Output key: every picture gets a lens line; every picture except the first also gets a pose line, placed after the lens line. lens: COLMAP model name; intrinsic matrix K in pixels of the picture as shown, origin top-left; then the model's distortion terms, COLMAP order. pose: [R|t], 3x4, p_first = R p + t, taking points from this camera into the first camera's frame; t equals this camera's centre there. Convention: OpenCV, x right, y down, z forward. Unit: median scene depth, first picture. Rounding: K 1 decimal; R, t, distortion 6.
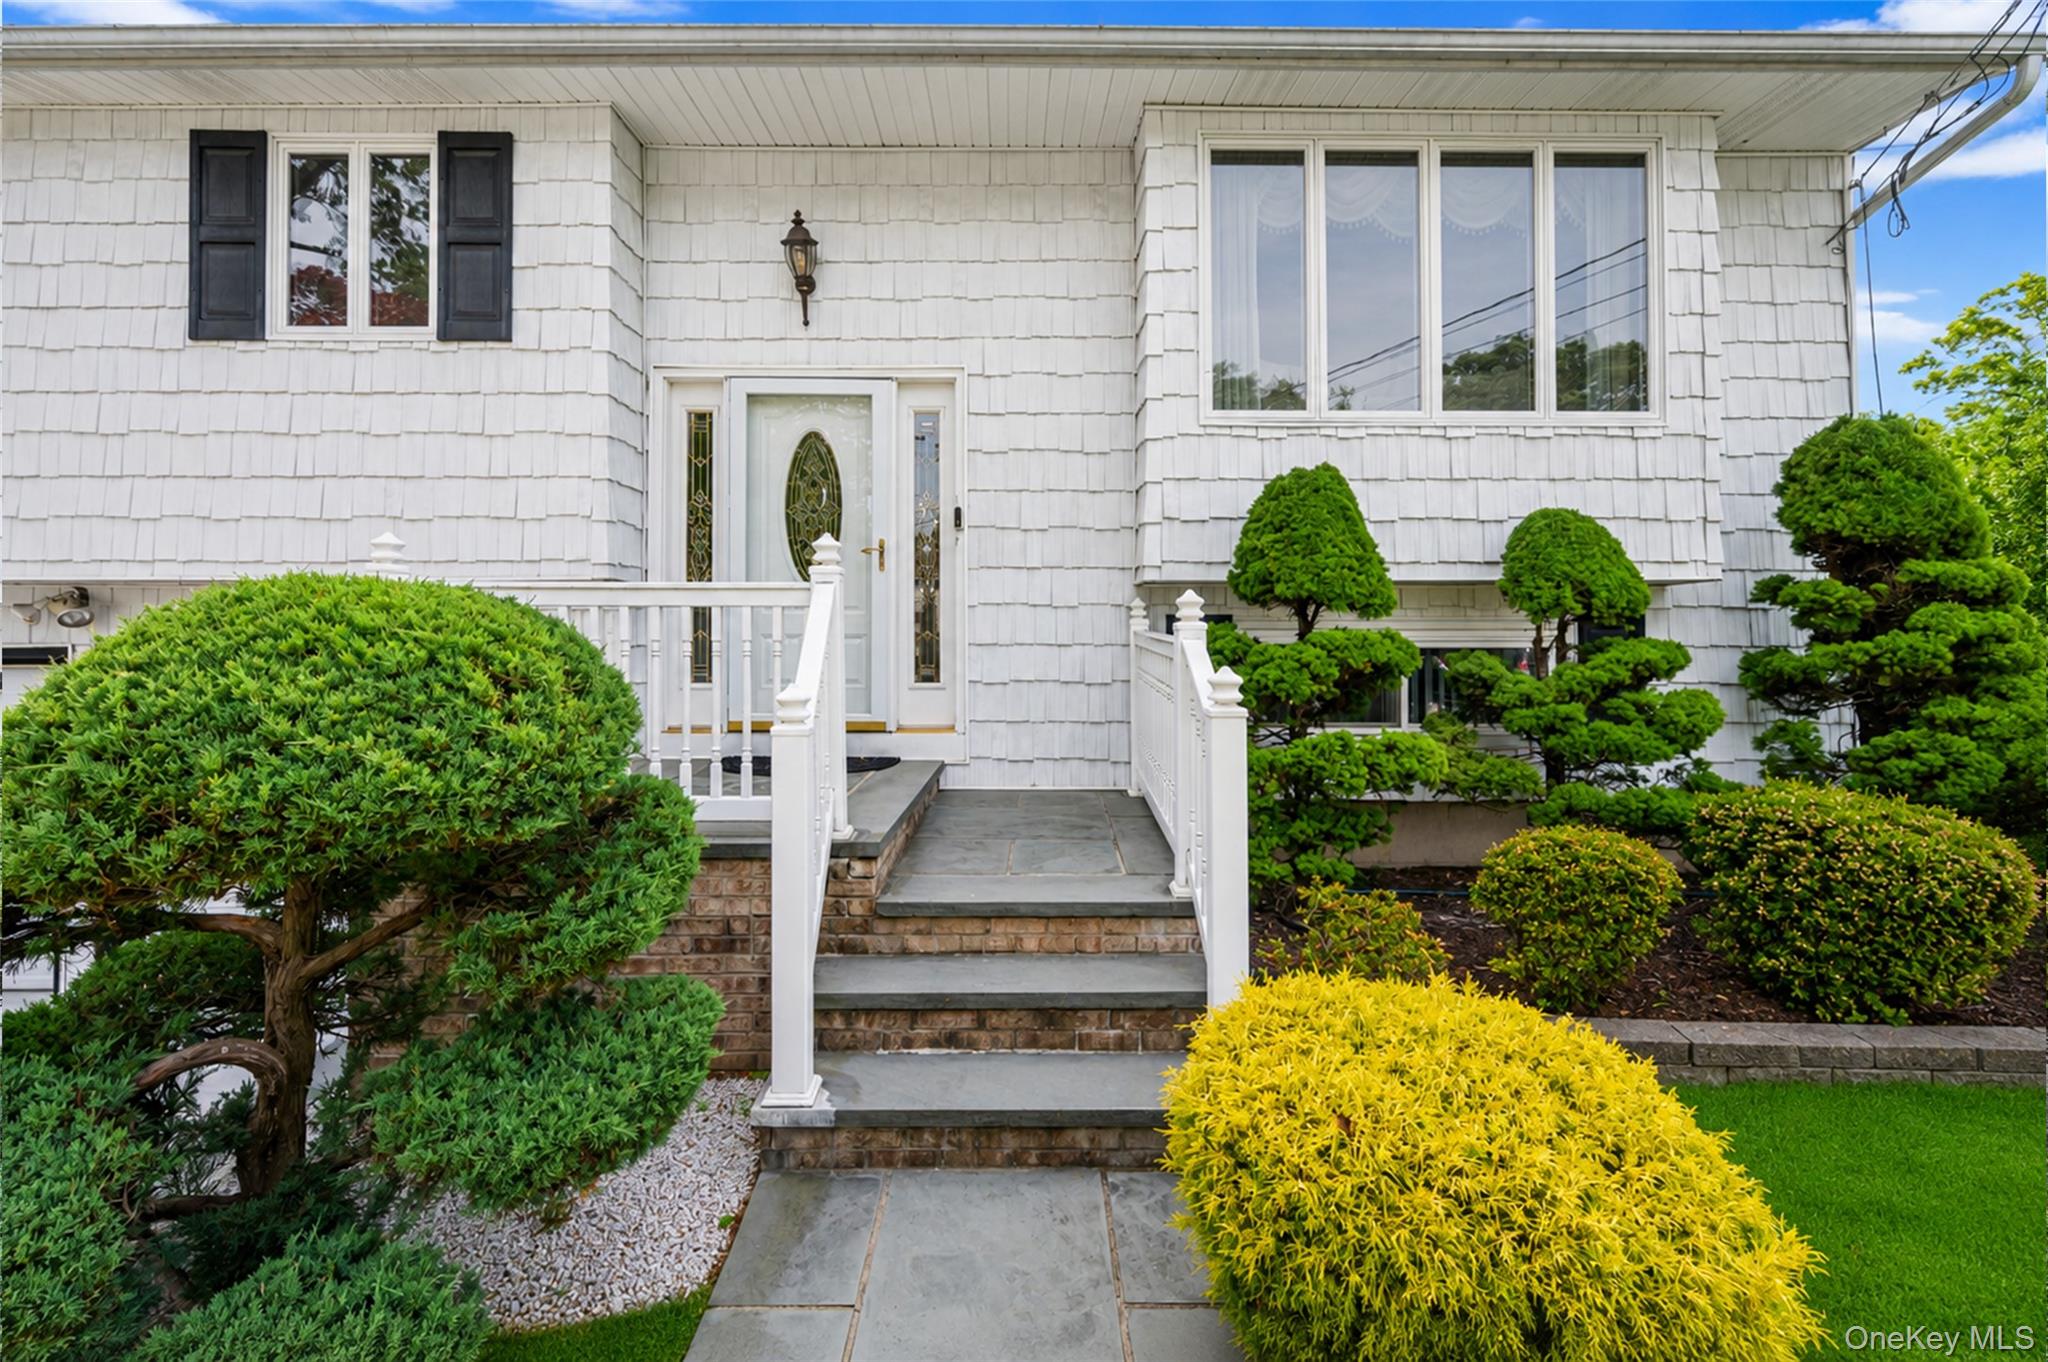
lens RADIAL K [[902.3, 0, 1049.1], [0, 902.3, 601.4], [0, 0, 1]] dist [0.003758, 0.000308]
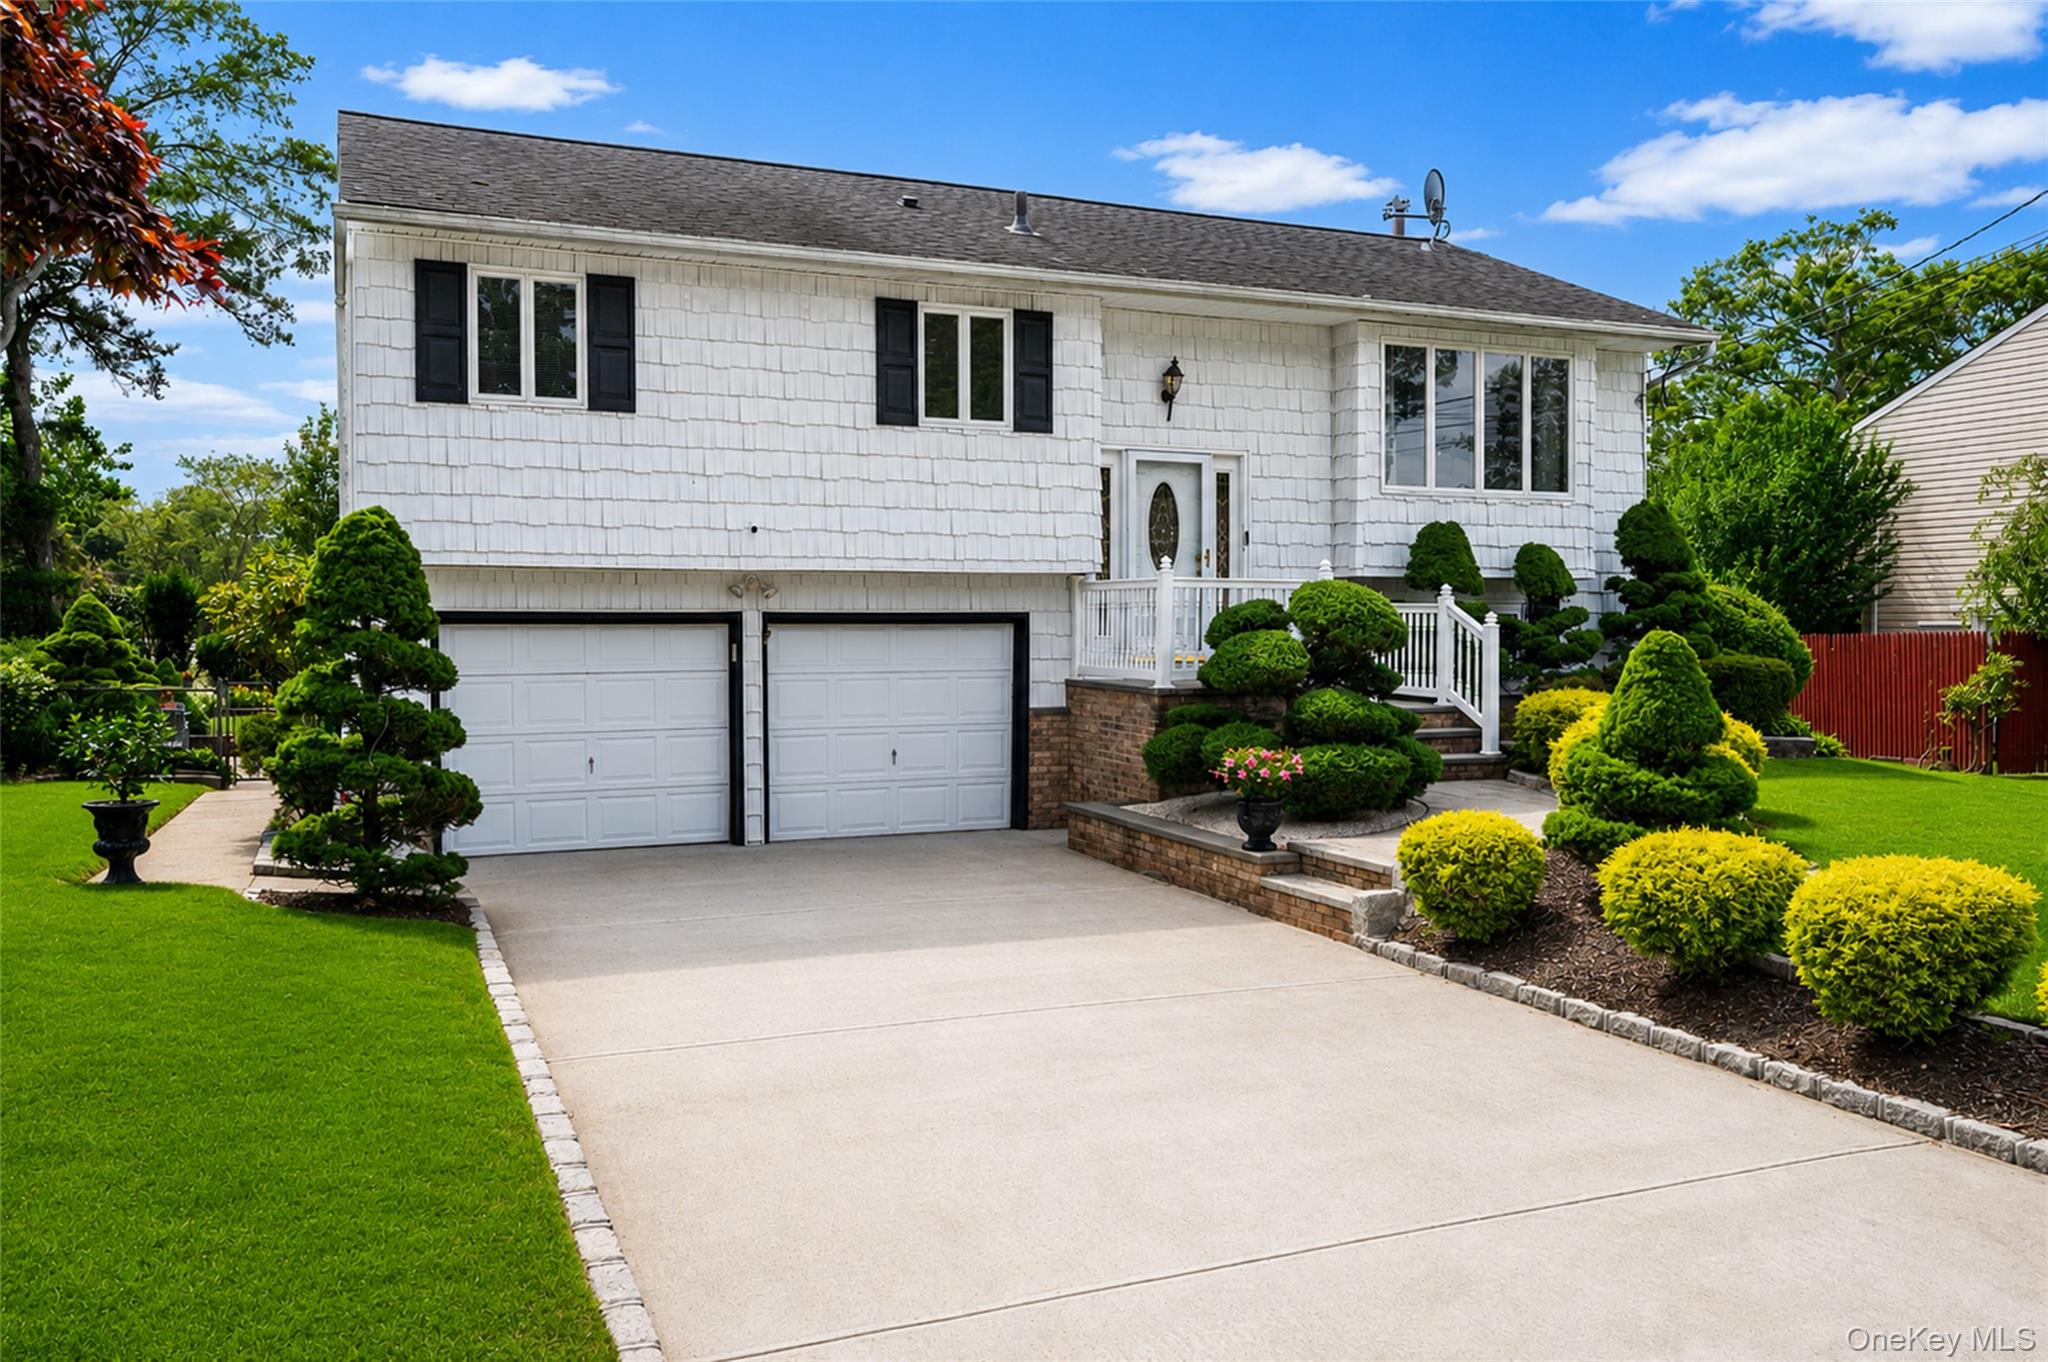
lens RADIAL K [[1550.7, 0, 1020.9], [0, 1550.7, 679.4], [0, 0, 1]] dist [-0.002441, -0.000399]
pose [[0.925240, -0.014085, 0.379121, -1.758240], [-0.008706, 0.998259, 0.058335, 0.010770], [-0.379283, -0.057274, 0.923506, -1.724052]]
